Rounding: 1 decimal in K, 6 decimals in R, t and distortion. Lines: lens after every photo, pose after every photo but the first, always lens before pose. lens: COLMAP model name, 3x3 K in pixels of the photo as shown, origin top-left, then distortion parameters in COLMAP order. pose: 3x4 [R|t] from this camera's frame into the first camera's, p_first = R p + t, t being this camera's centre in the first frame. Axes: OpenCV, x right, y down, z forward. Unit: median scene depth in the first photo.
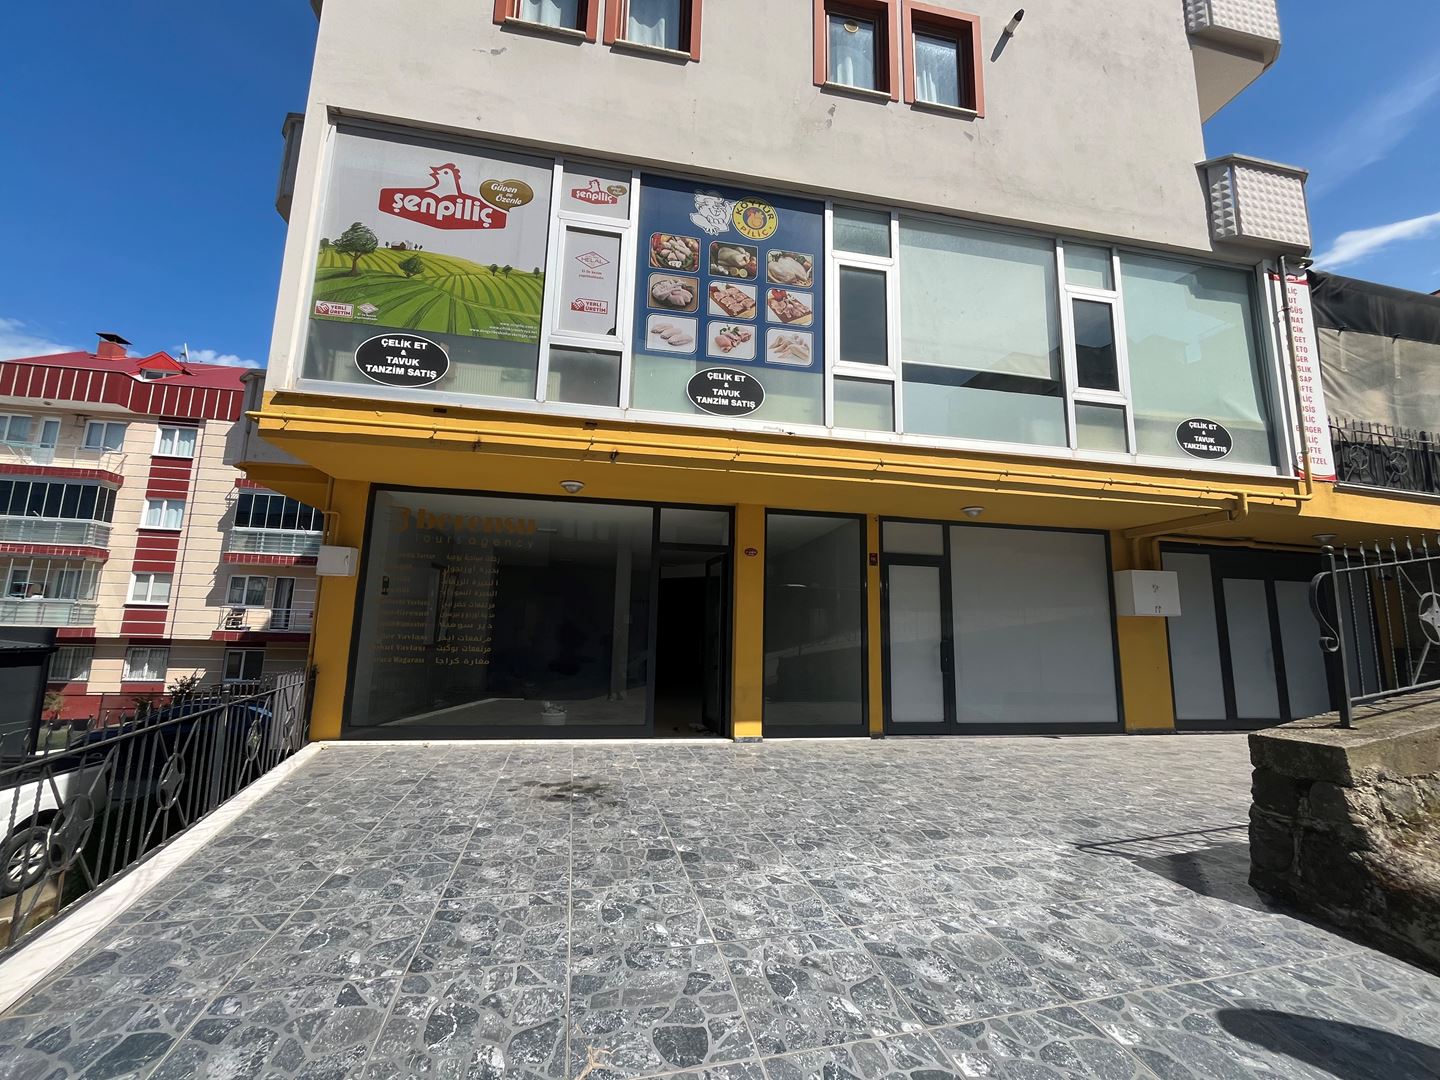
lens RADIAL K [[578.3, 0, 715.9], [0, 578.3, 542.7], [0, 0, 1]] dist [-0.003409, -0.000562]
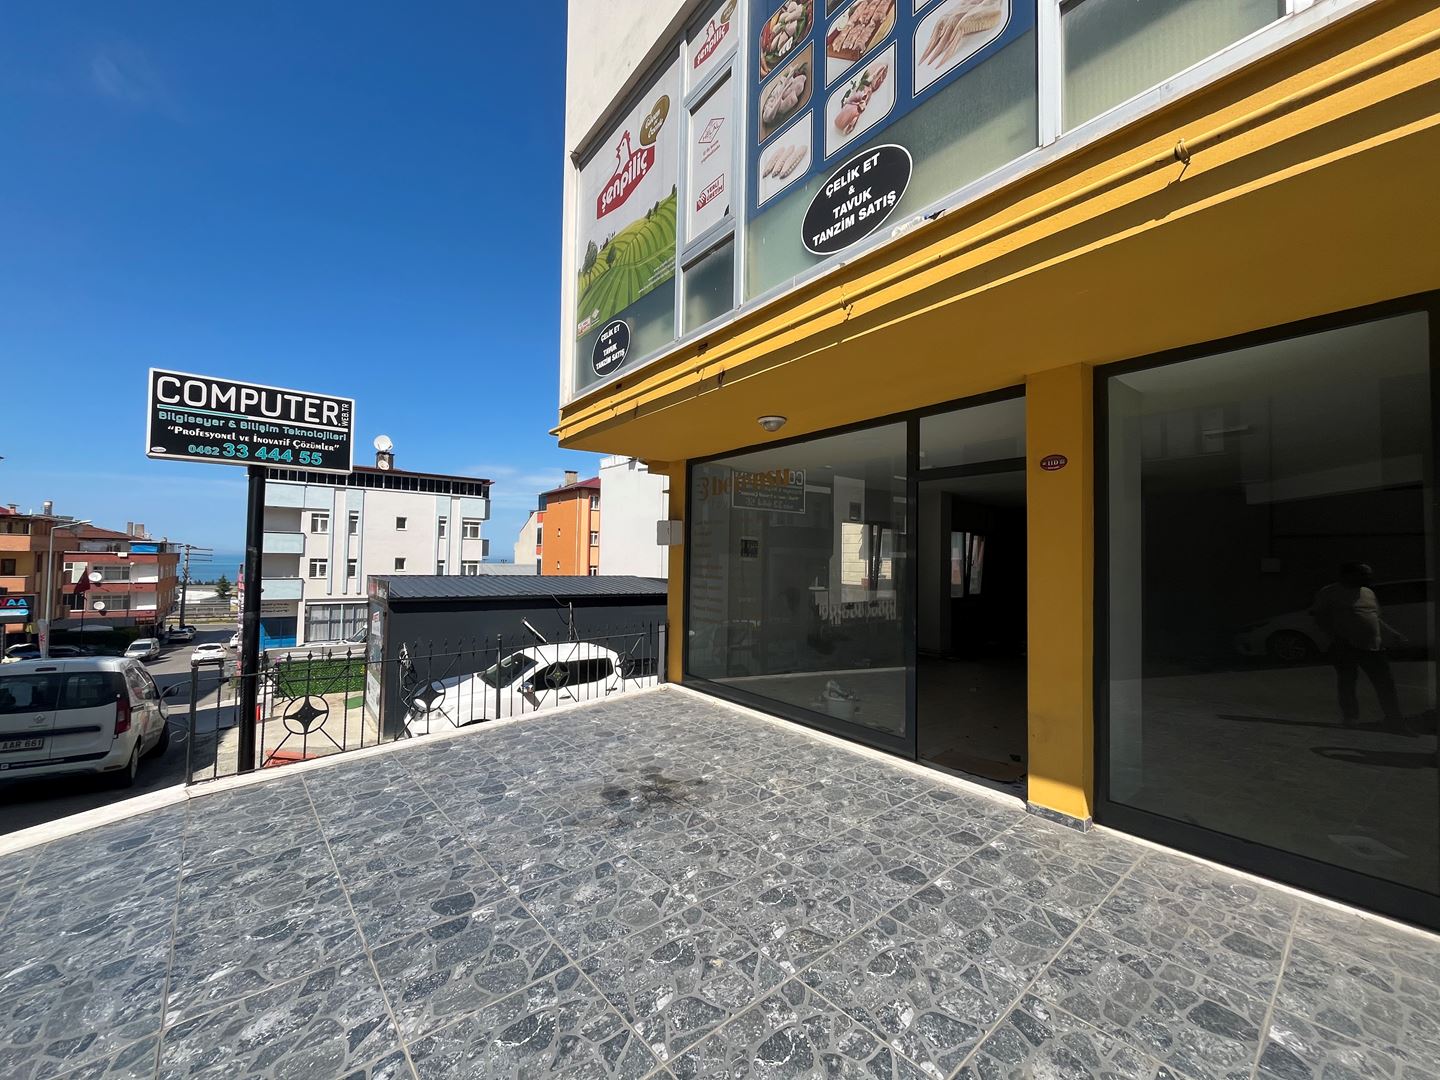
lens RADIAL K [[578.3, 0, 715.9], [0, 578.3, 542.7], [0, 0, 1]] dist [-0.003409, -0.000562]
pose [[0.458827, -0.045126, -0.887379, 0.476437], [0.128203, 0.991621, 0.015861, 0.050606], [0.879228, -0.121042, 0.460768, 0.611778]]
